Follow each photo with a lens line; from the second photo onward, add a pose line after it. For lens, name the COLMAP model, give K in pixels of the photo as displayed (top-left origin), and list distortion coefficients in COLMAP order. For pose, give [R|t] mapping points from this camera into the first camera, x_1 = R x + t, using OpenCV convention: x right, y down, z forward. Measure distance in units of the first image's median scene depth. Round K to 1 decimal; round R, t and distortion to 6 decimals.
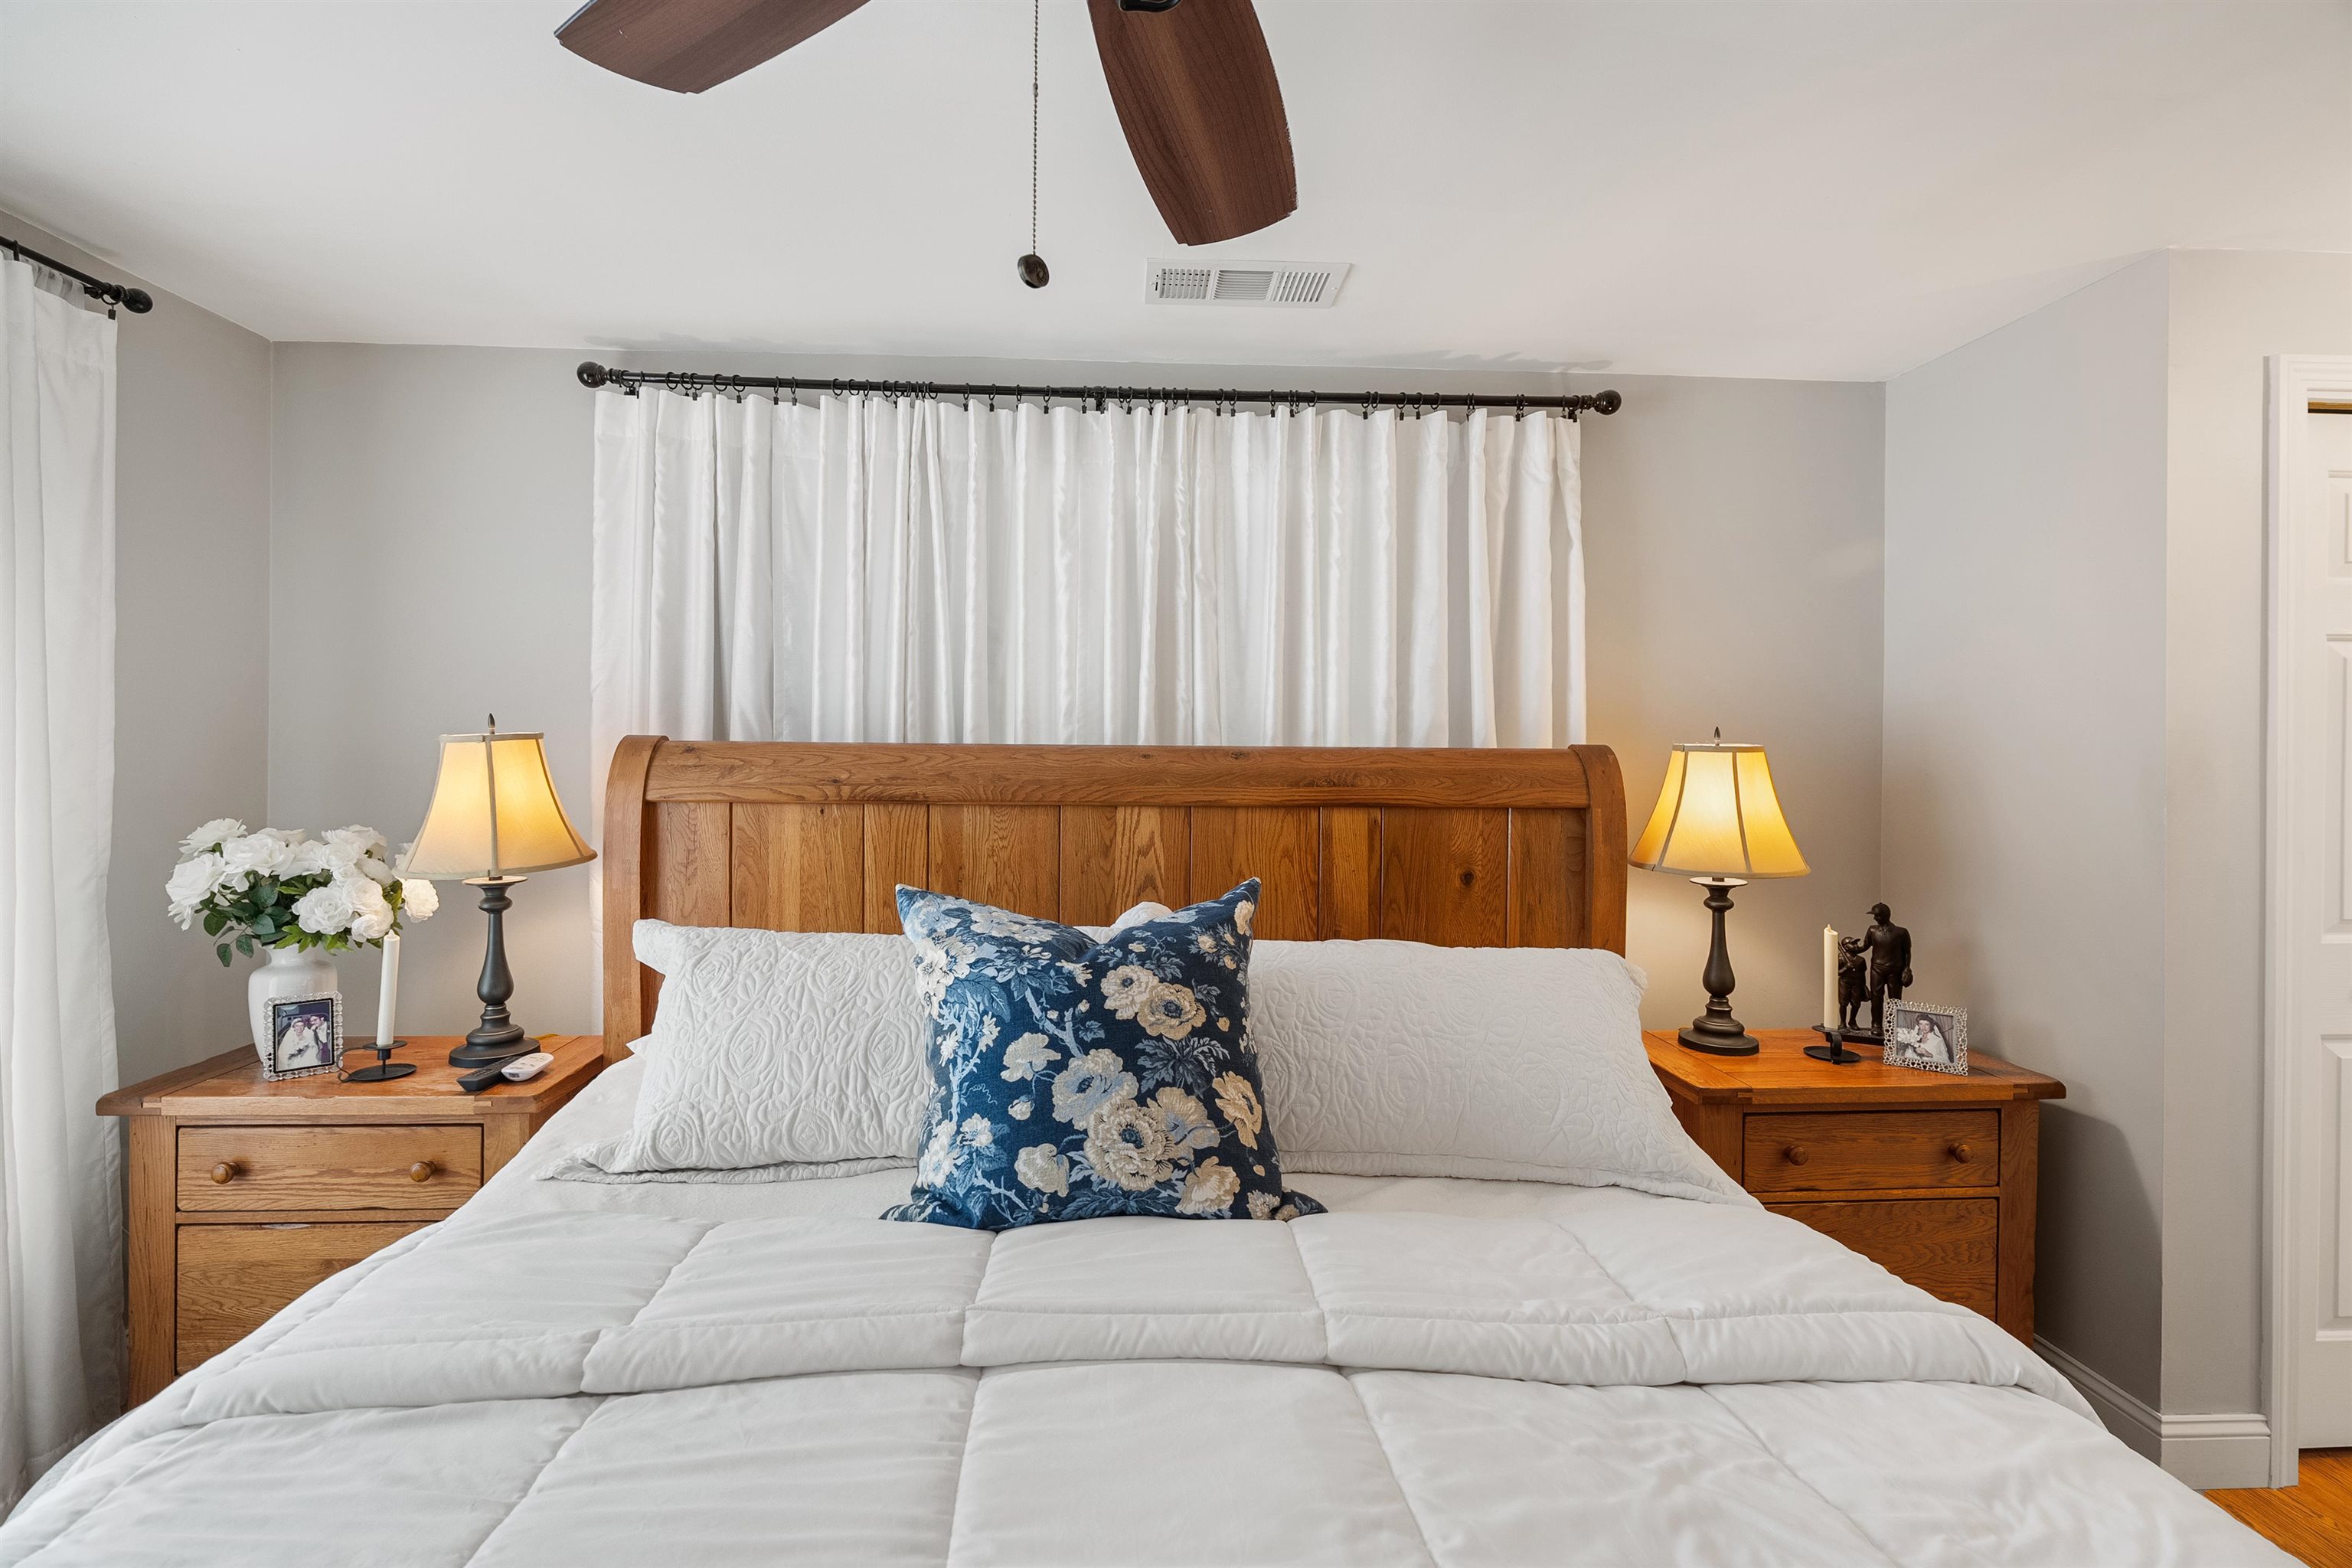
lens RADIAL K [[1058.7, 0, 1165.3], [0, 1058.7, 755.5], [0, 0, 1]] dist [-0.011580, 0.001959]
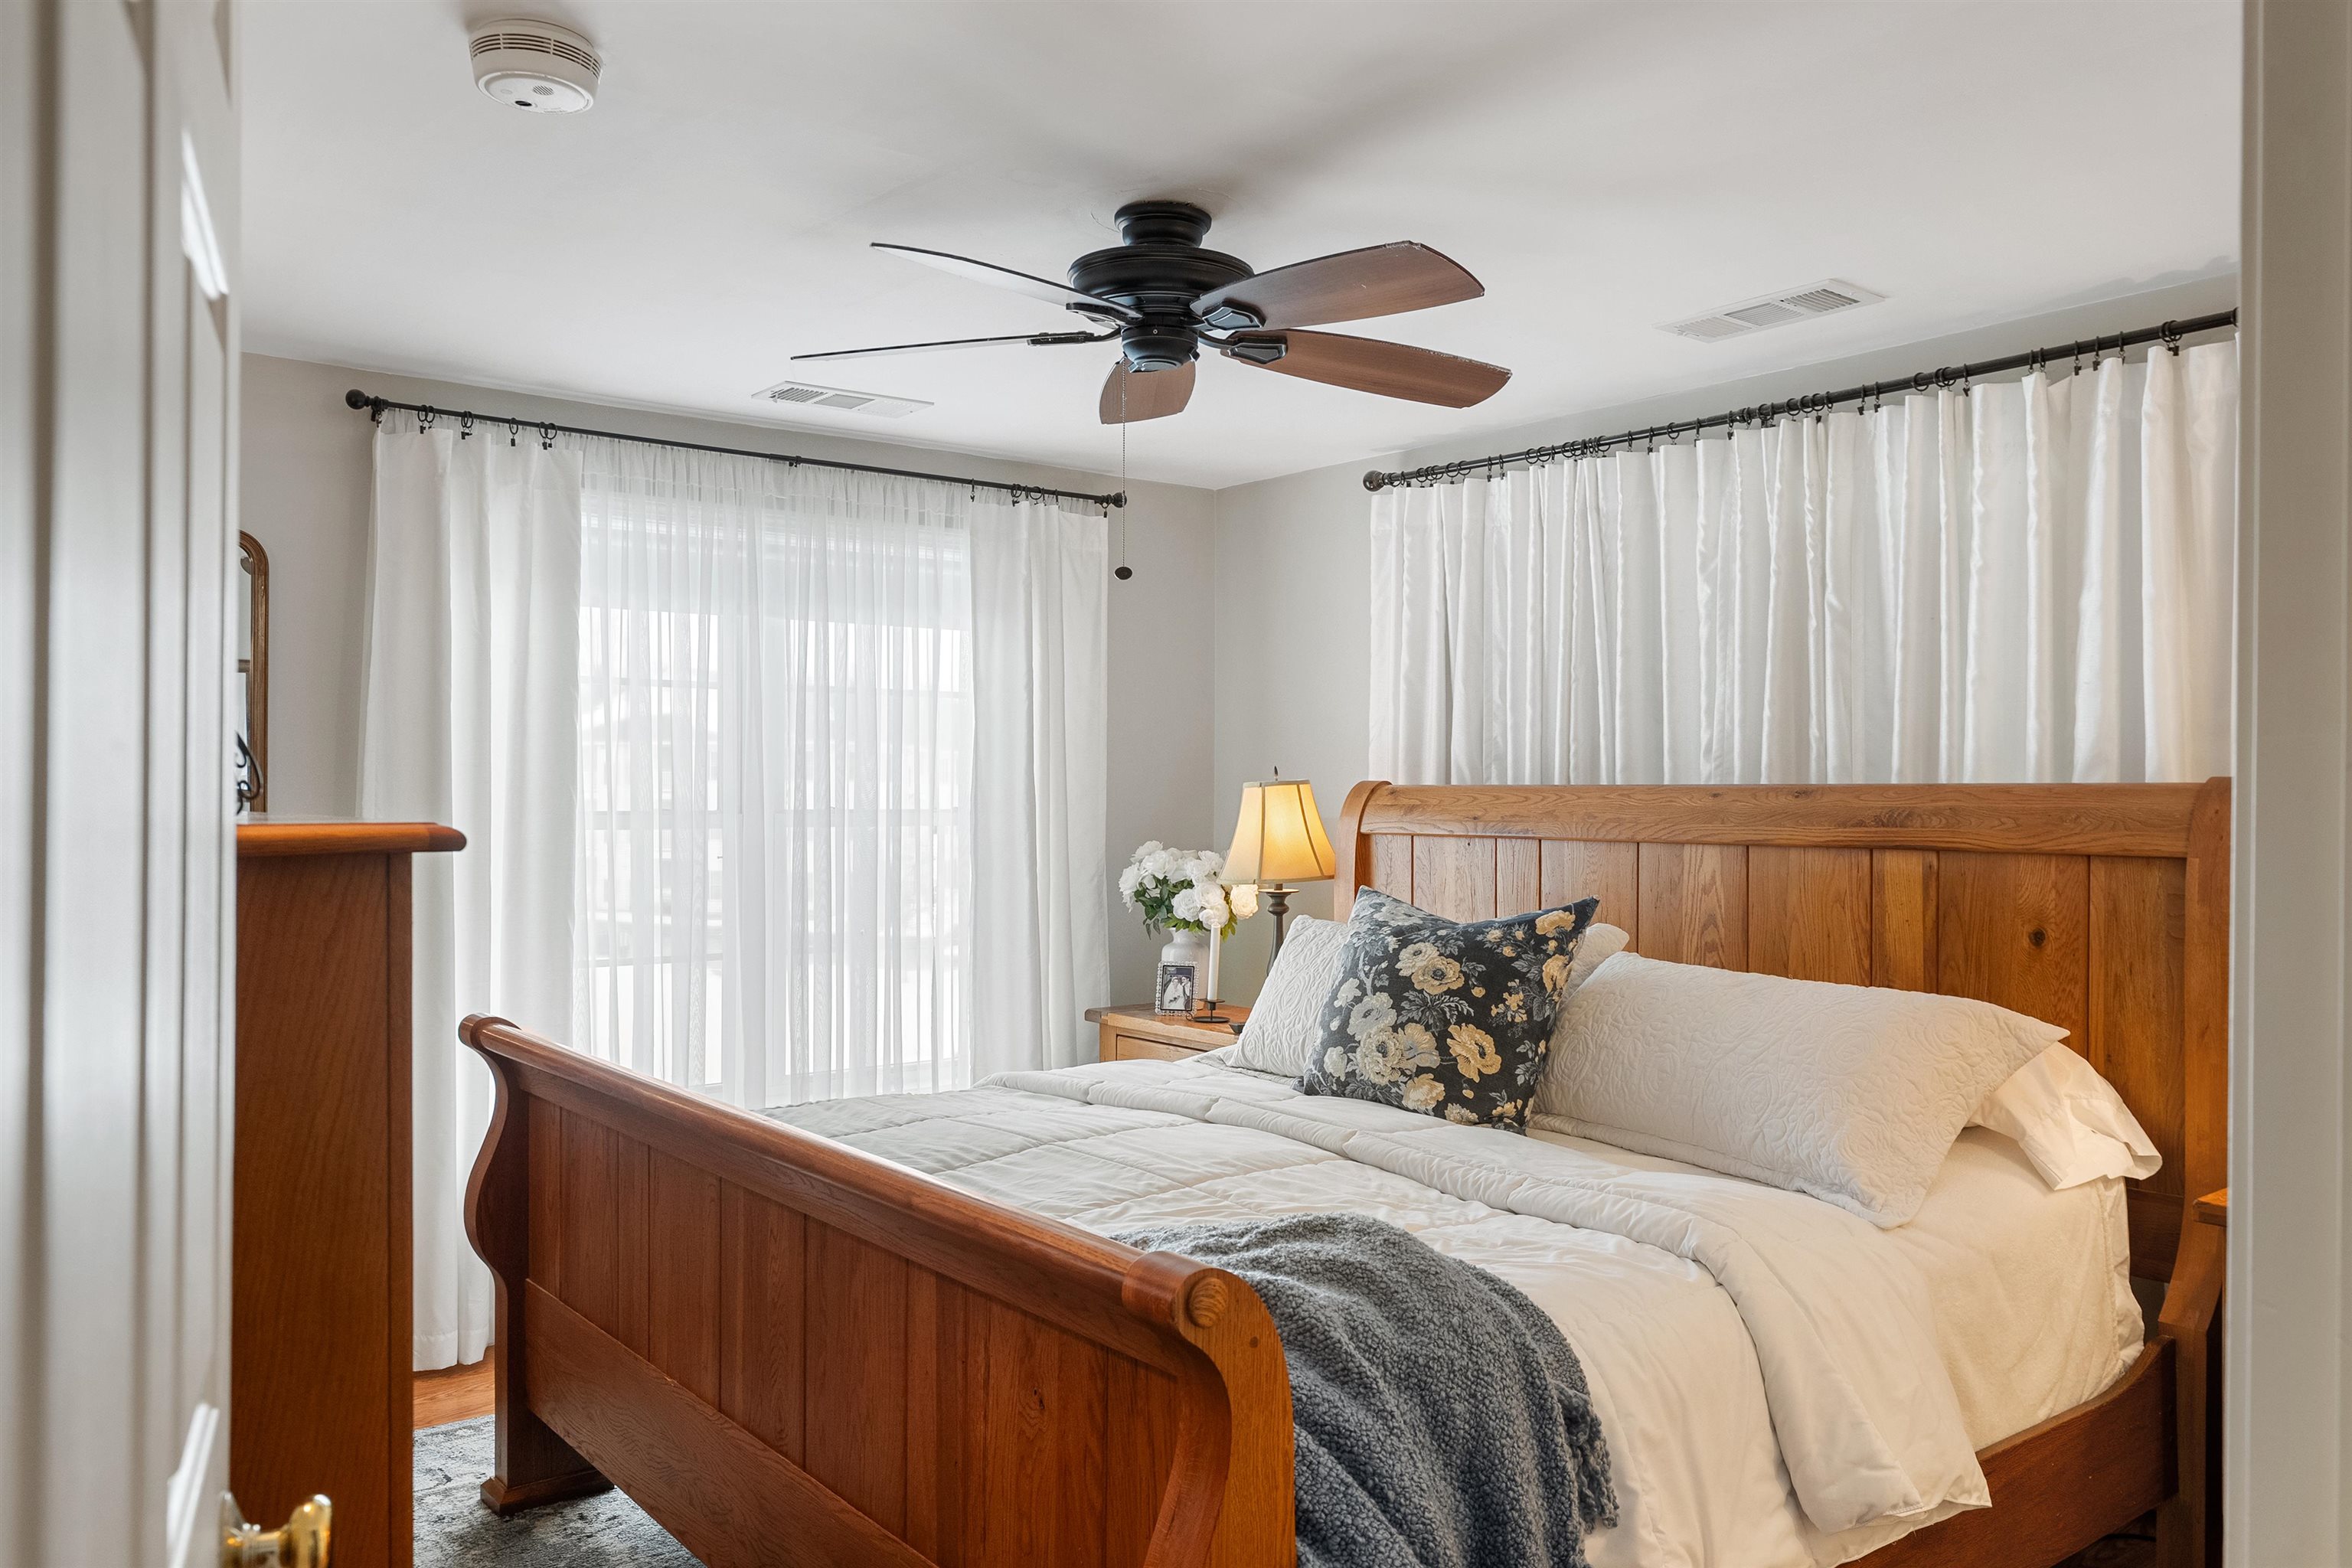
lens RADIAL K [[1770.0, 0, 1172.7], [0, 1770.0, 778.1], [0, 0, 1]] dist [0.072560, 0.001709]
pose [[0.582114, -0.014596, -0.812976, 1.169414], [-0.000437, 0.999833, -0.018264, 0.017599], [0.813107, 0.010987, 0.582011, -0.439609]]
